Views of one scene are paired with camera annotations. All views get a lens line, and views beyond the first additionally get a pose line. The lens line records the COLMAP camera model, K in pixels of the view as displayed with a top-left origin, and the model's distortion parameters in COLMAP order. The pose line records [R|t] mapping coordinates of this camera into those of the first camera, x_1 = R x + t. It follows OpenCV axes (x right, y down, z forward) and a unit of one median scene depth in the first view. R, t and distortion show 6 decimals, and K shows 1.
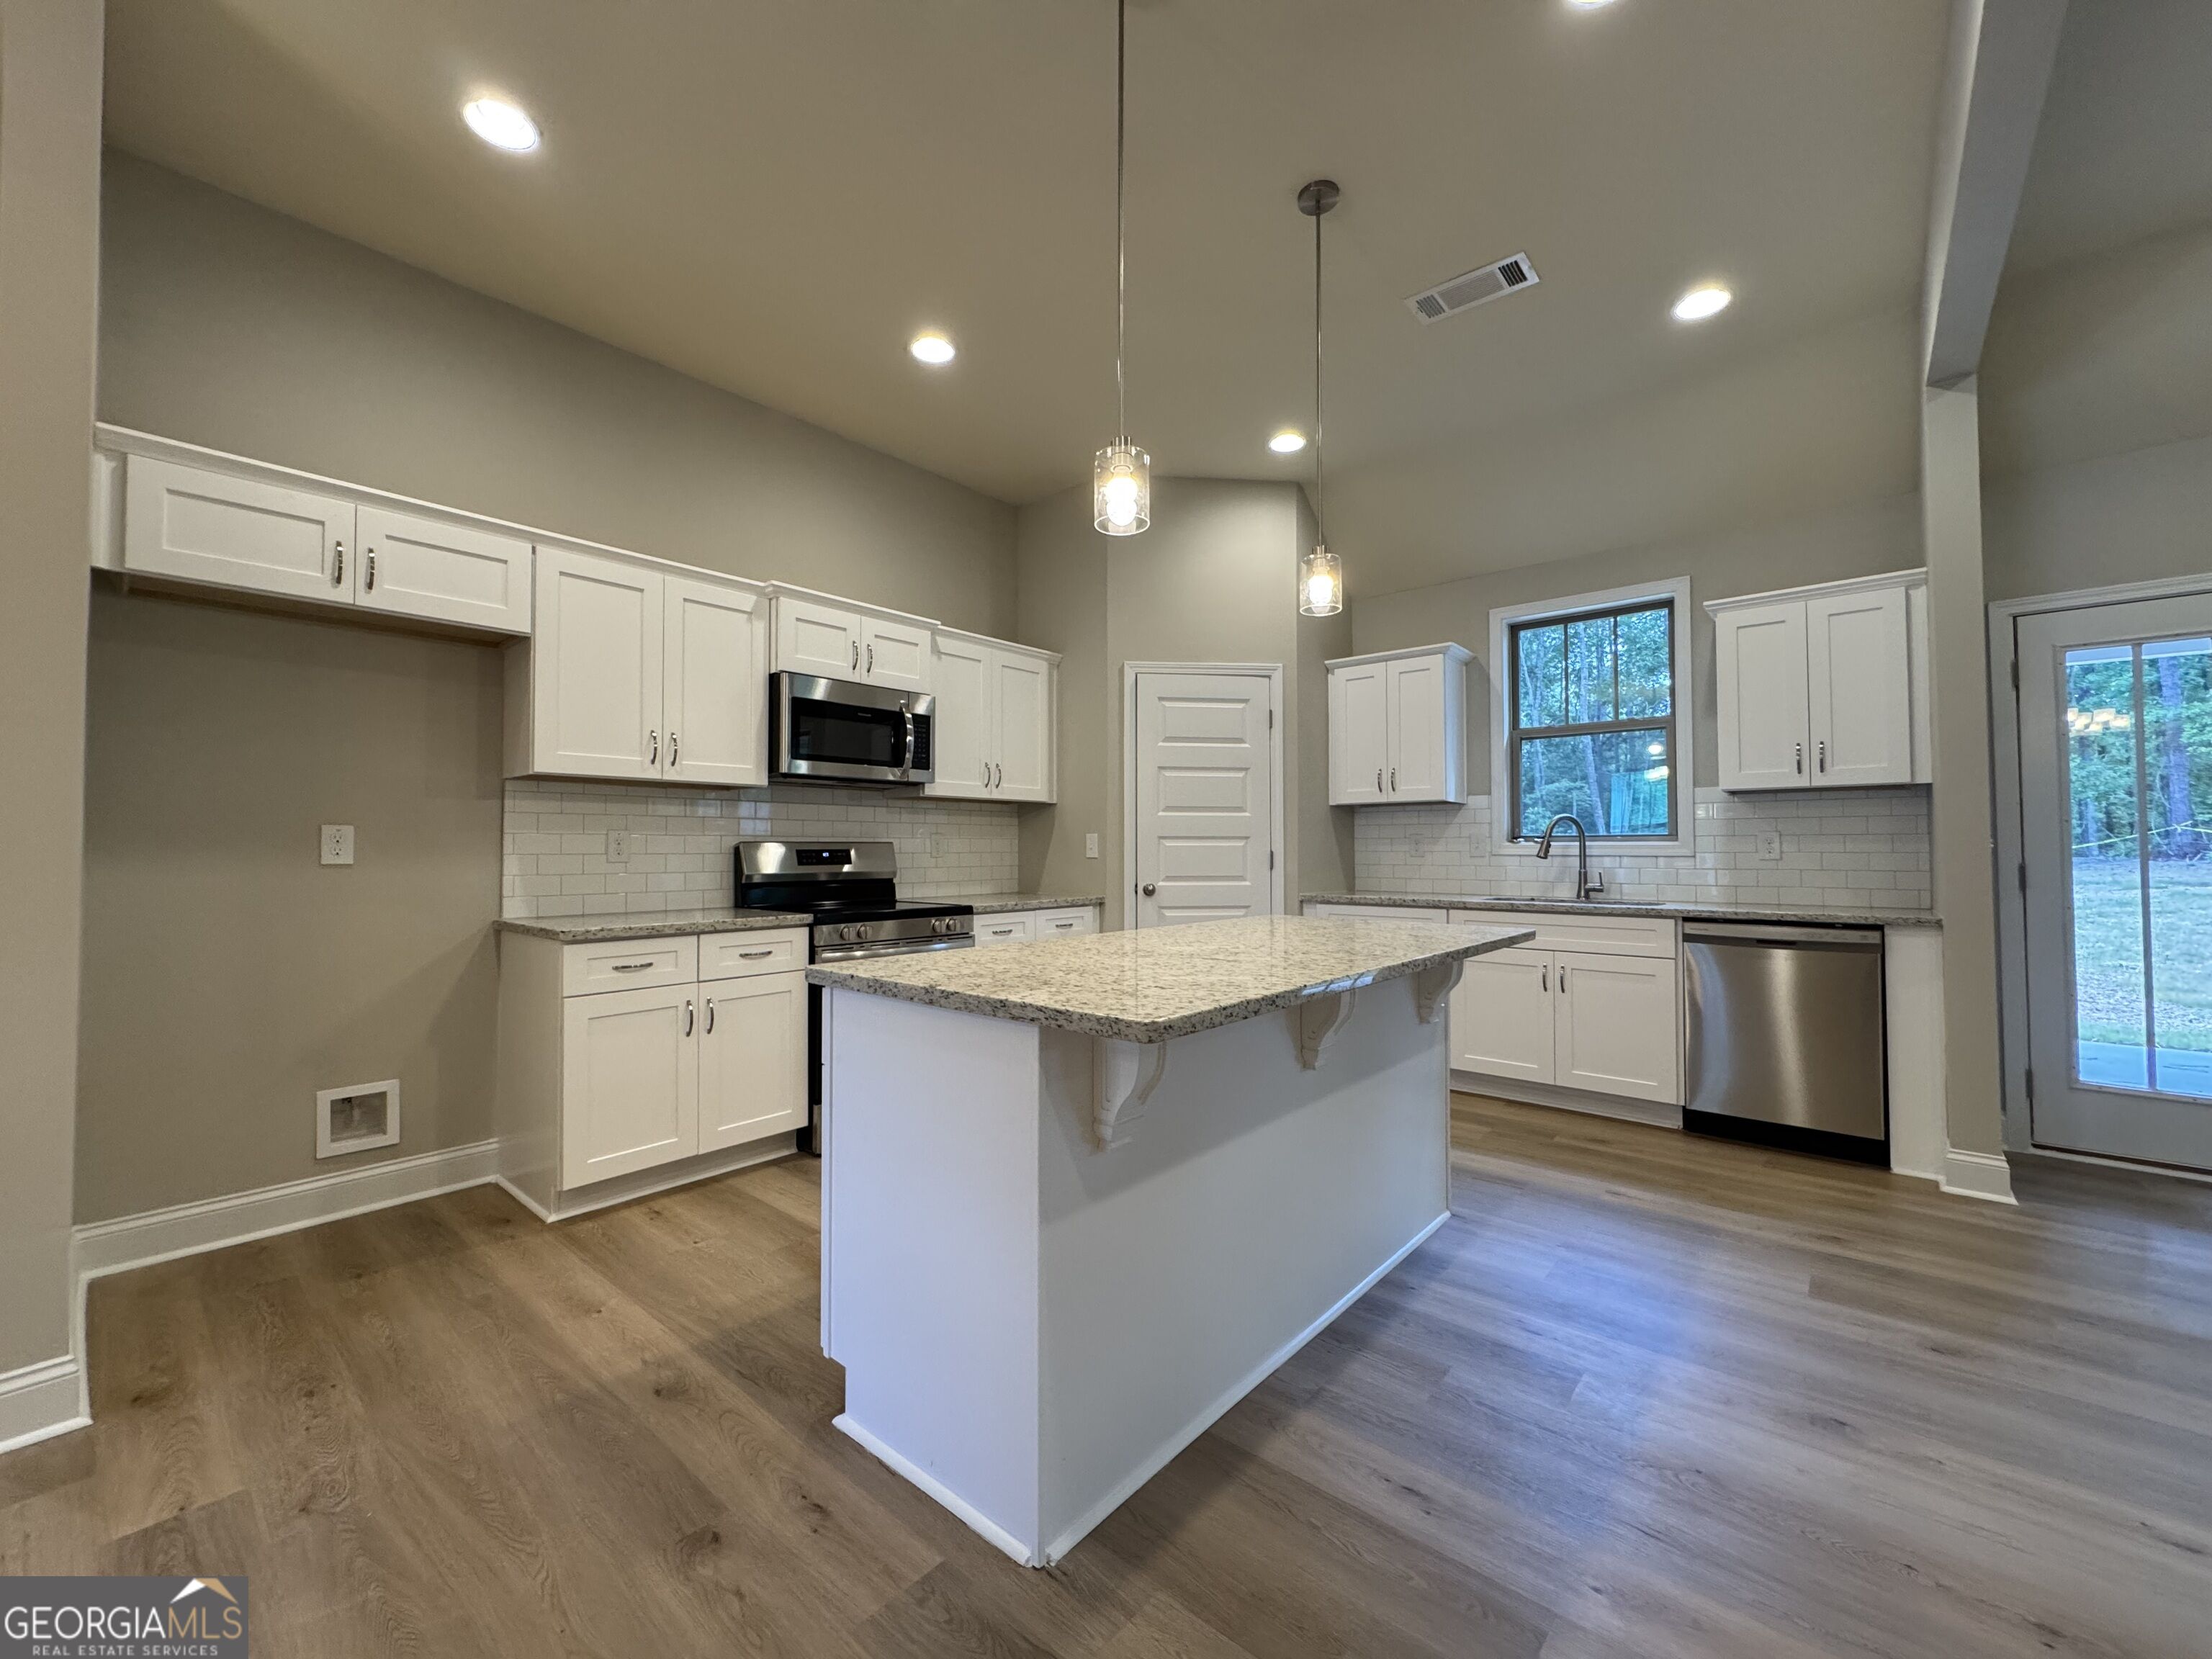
lens RADIAL K [[892.4, 0, 1102.3], [0, 892.4, 829.3], [0, 0, 1]] dist [0.002756, -0.001286]
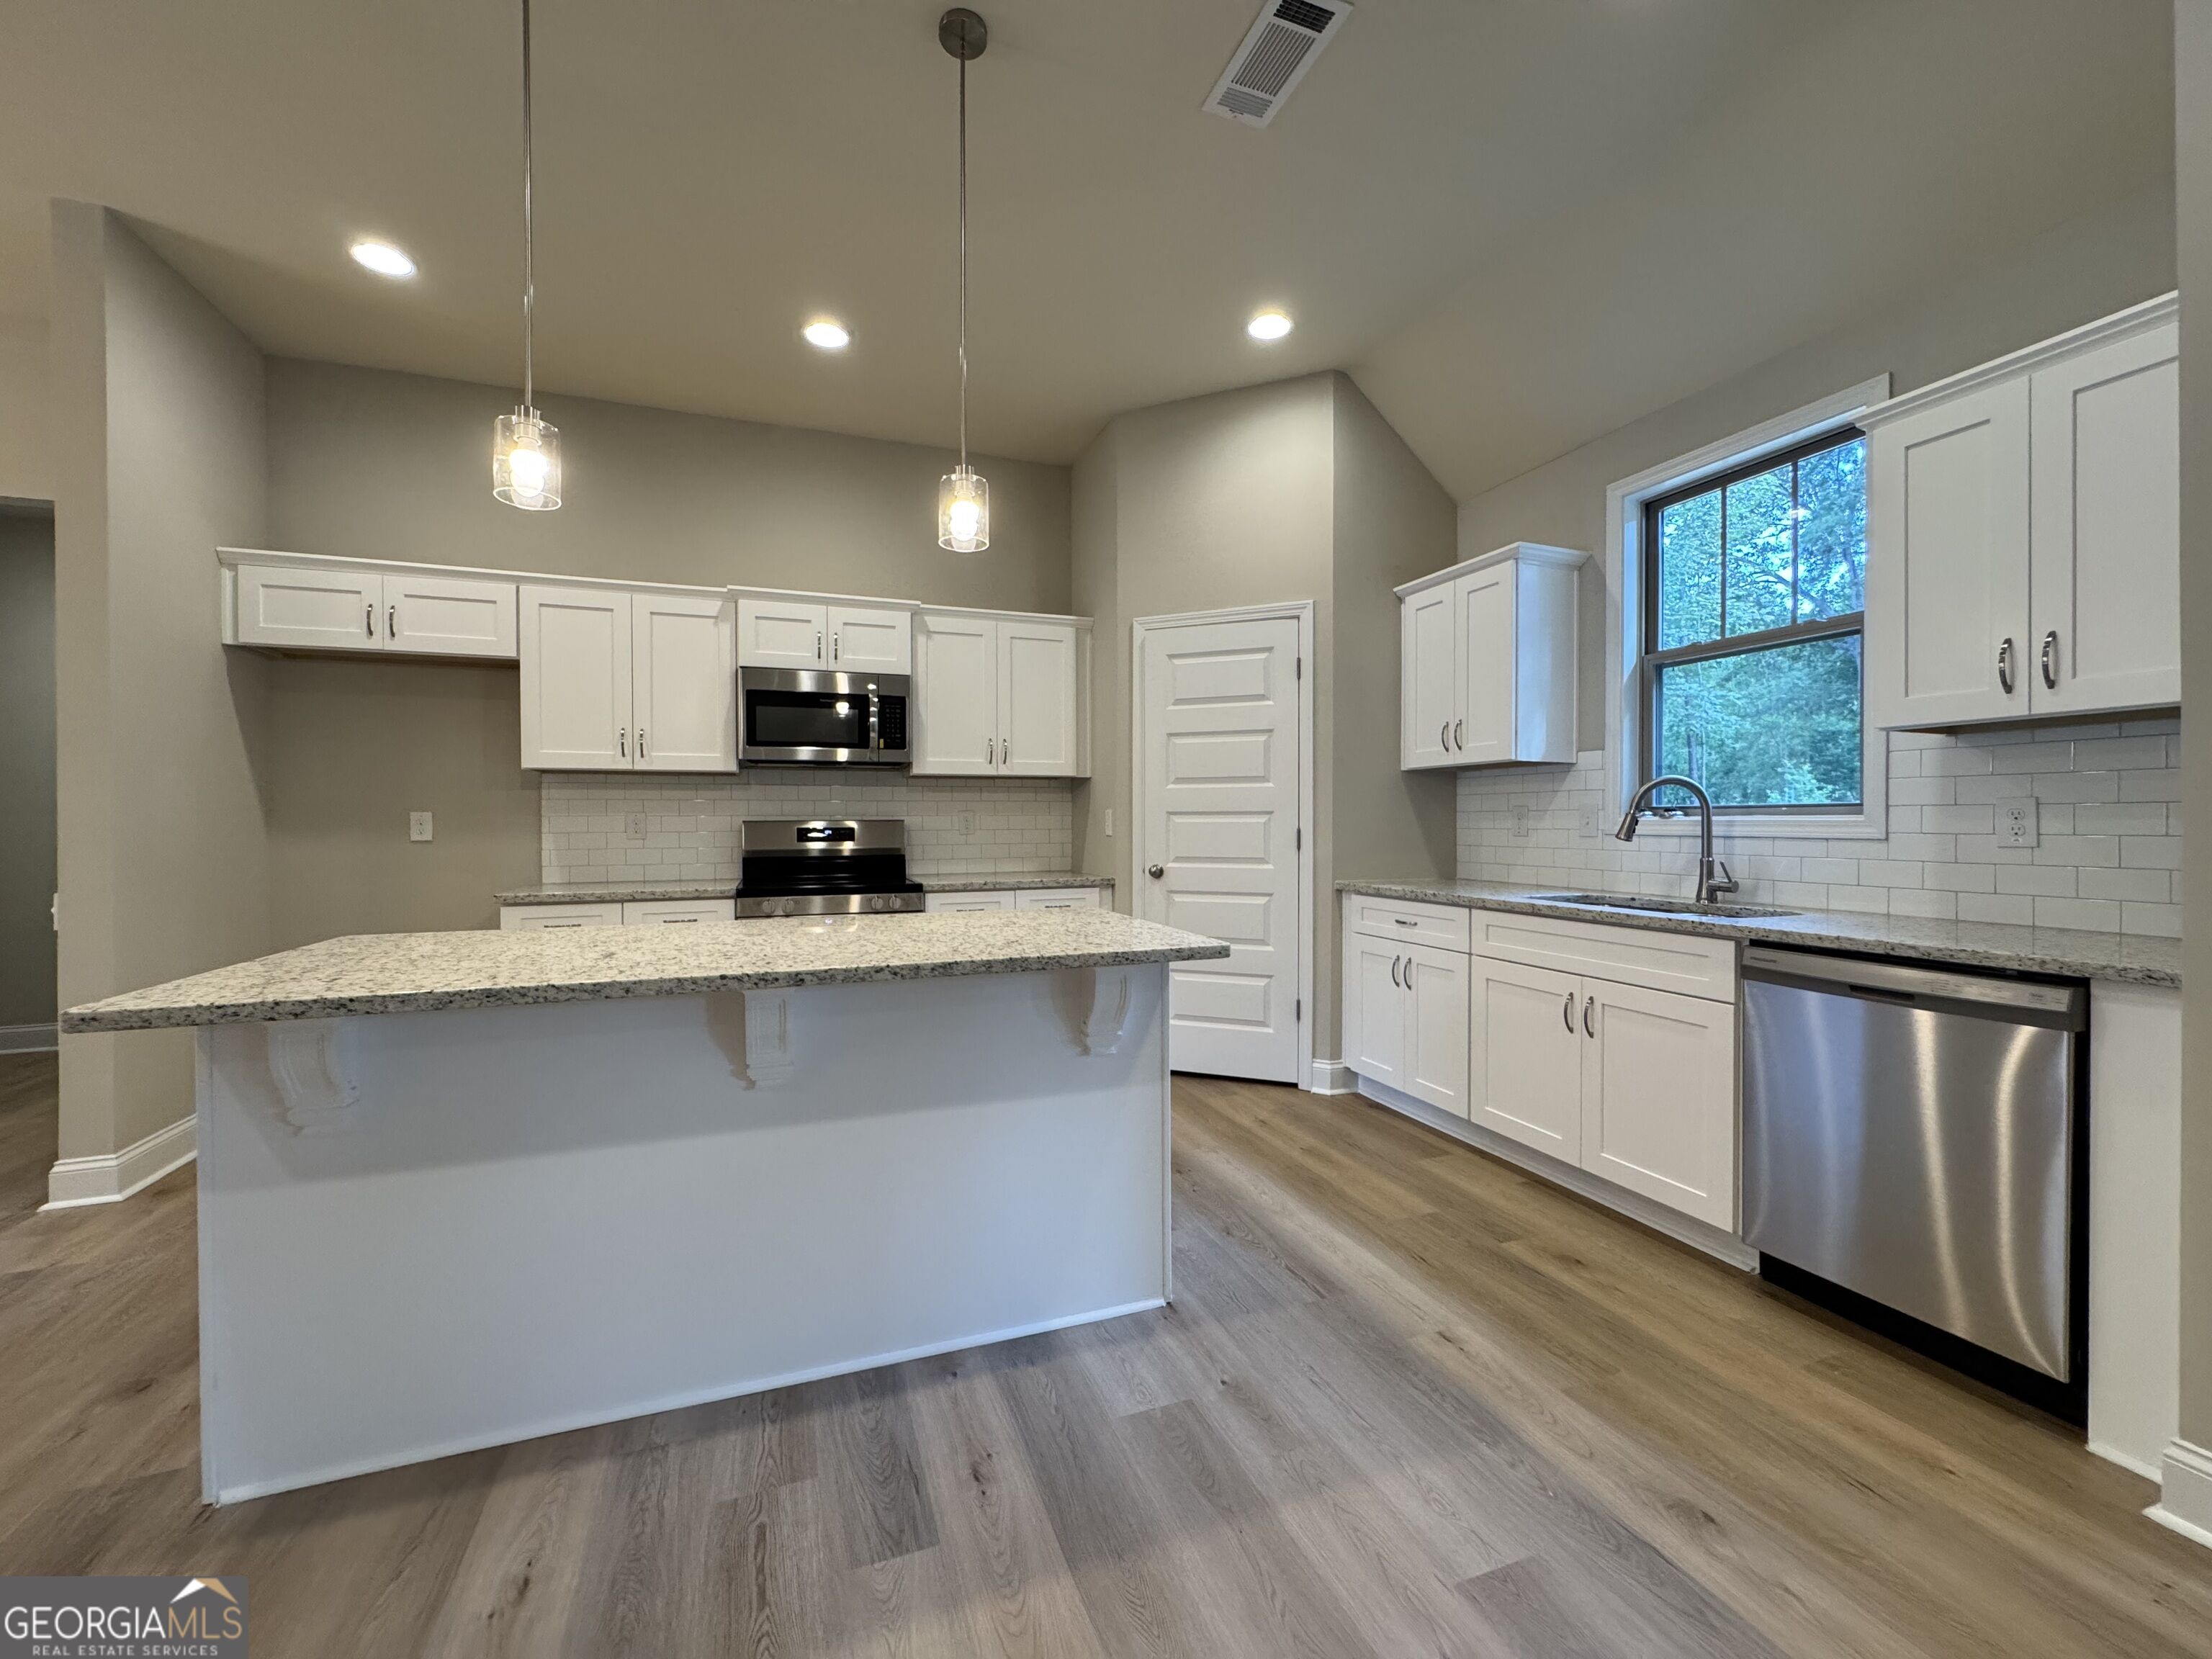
lens RADIAL K [[892.4, 0, 1101.3], [0, 892.4, 827.8], [0, 0, 1]] dist [0.002756, -0.001286]
pose [[0.874712, 0.000915, -0.484642, 0.554591], [0.014457, 0.999504, 0.027980, -0.002723], [0.484427, -0.031481, 0.874265, 0.239402]]
